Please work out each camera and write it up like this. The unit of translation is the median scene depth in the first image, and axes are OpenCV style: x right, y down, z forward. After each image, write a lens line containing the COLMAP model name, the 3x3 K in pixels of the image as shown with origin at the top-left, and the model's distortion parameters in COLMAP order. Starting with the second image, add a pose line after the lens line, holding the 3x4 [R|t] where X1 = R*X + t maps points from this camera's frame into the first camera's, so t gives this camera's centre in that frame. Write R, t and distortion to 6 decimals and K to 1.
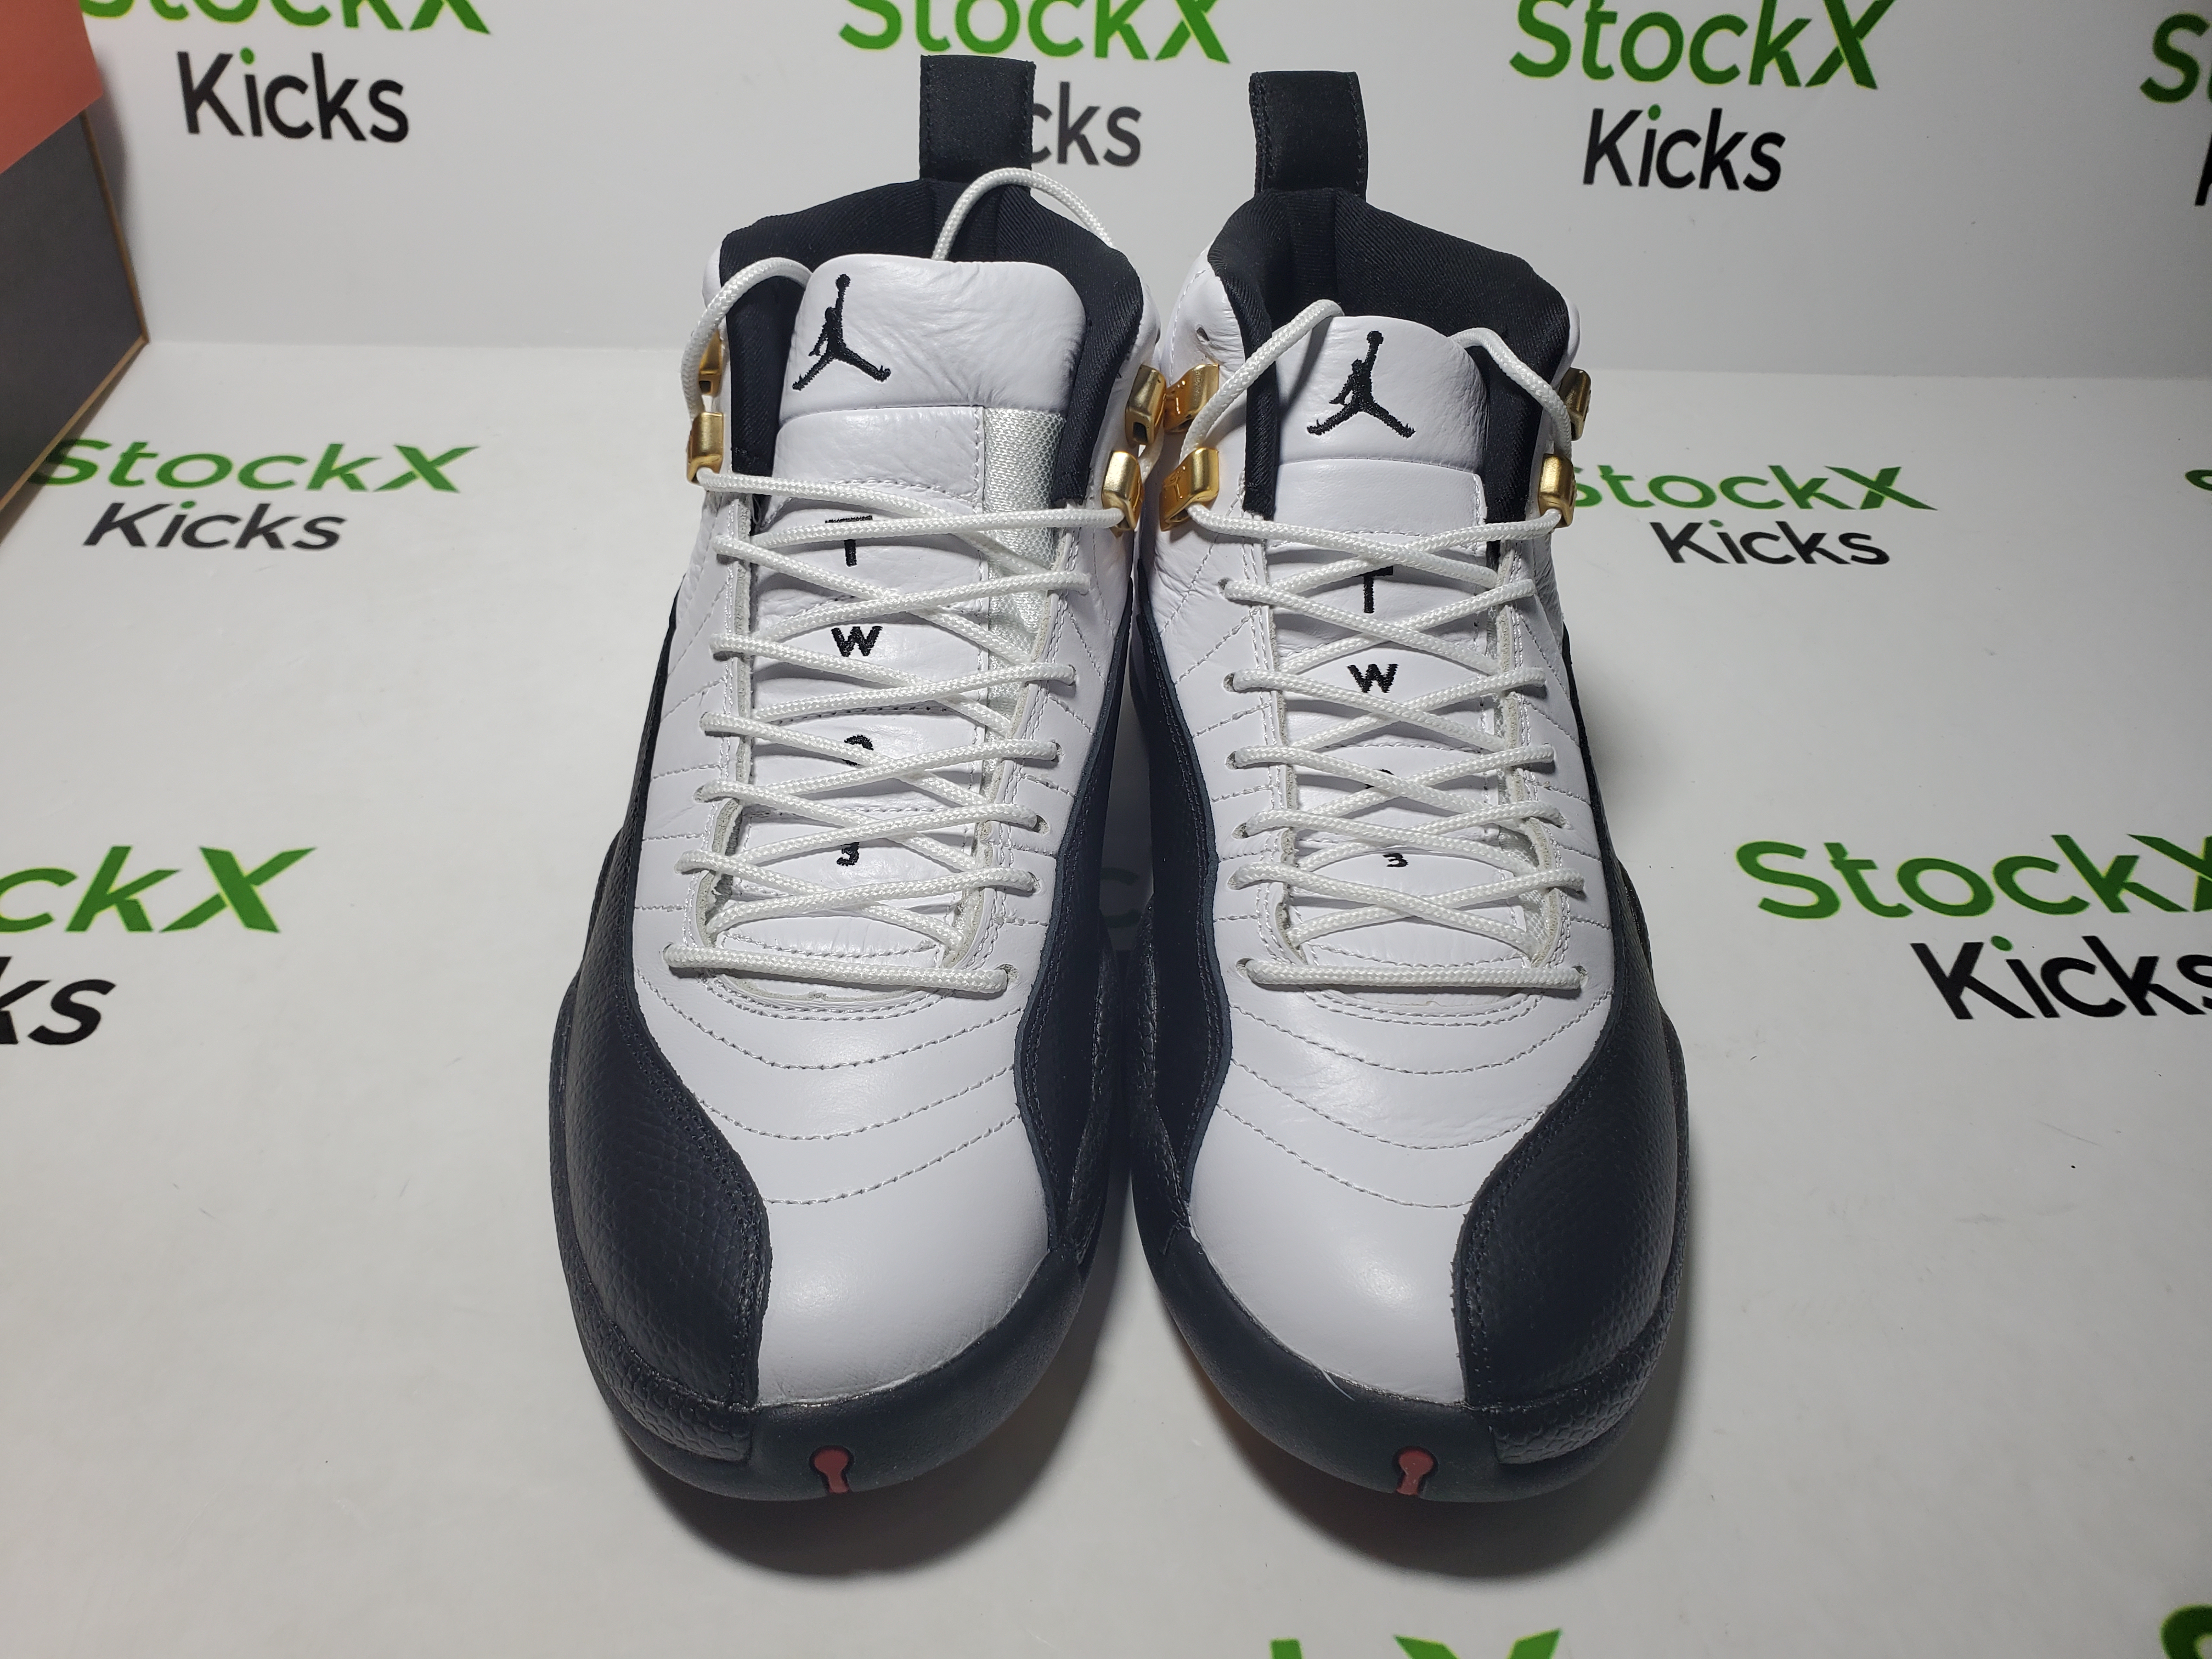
lens RADIAL K [[1690.2, 0, 1066.1], [0, 1690.2, 835.2], [0, 0, 1]] dist [-0.069338, 0.080621]
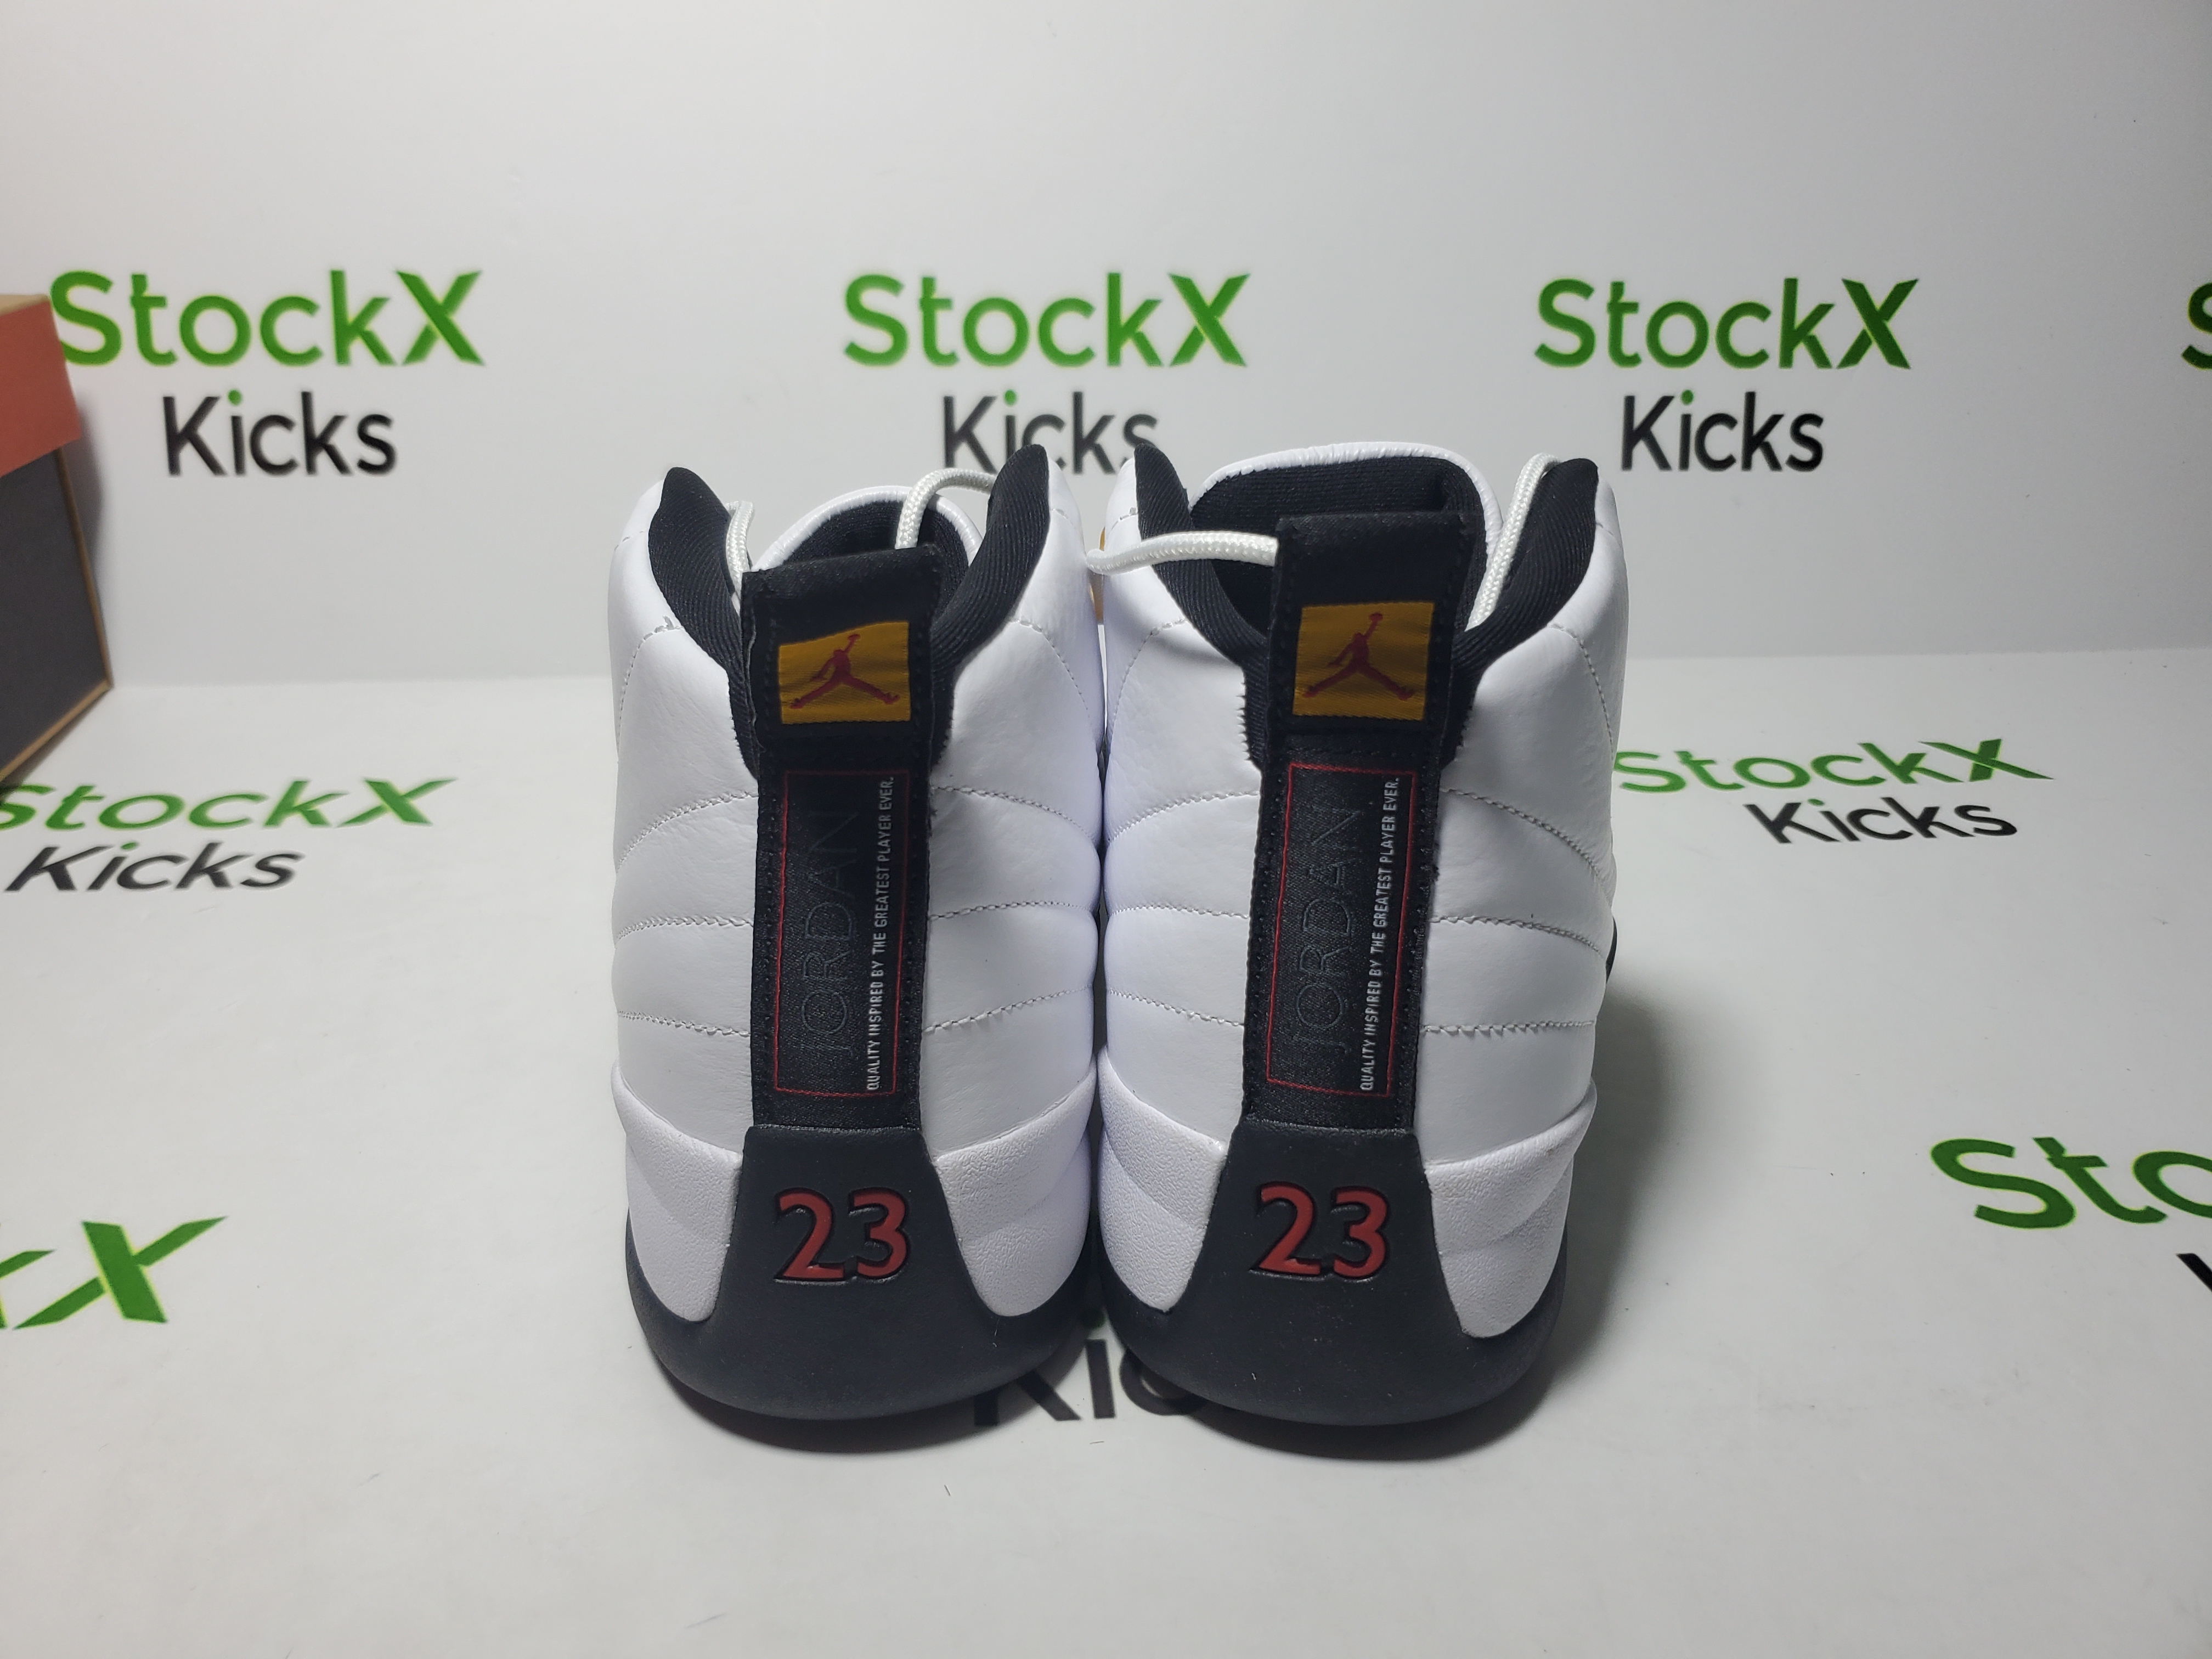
lens RADIAL K [[1690.2, 0, 1066.1], [0, 1690.2, 835.2], [0, 0, 1]] dist [-0.069338, 0.080621]
pose [[0.999109, -0.042215, -0.000260, -0.018716], [0.041019, 0.972228, -0.230413, 0.023595], [0.009980, 0.230197, 0.973093, 0.120563]]
